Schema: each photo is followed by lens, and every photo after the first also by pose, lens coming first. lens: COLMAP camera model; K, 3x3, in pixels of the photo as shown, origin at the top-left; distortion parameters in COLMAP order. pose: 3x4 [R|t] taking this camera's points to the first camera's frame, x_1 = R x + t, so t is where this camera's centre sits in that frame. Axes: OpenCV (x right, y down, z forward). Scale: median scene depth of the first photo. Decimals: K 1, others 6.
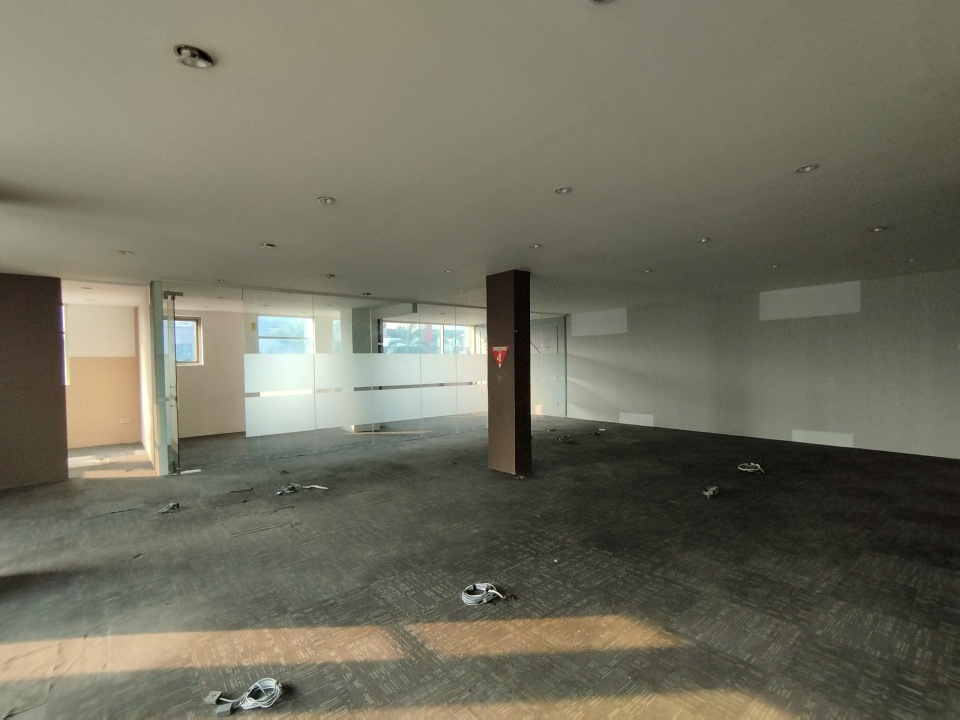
lens RADIAL K [[445.8, 0, 480.0], [0, 445.8, 360.0], [0, 0, 1]] dist [-0.001270, 0.000283]
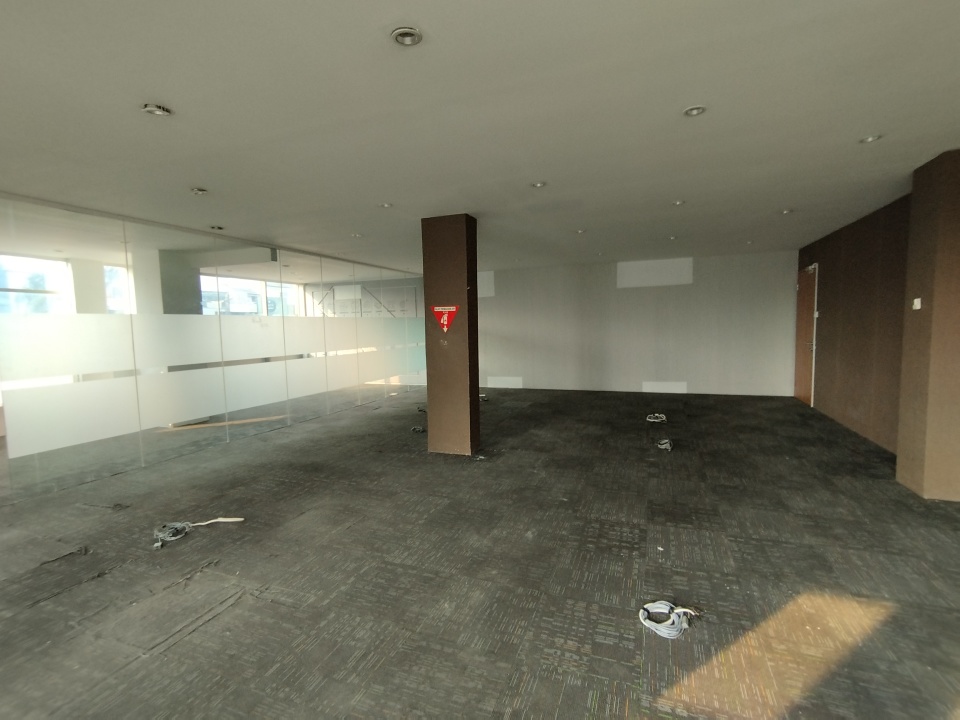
lens RADIAL K [[443.9, 0, 480.9], [0, 443.9, 355.4], [0, 0, 1]] dist [-0.013560, 0.009978]
pose [[0.870652, -0.038572, 0.490385, -0.360054], [0.006227, 0.997705, 0.067421, 0.007289], [-0.491861, -0.055647, 0.868894, 0.289189]]
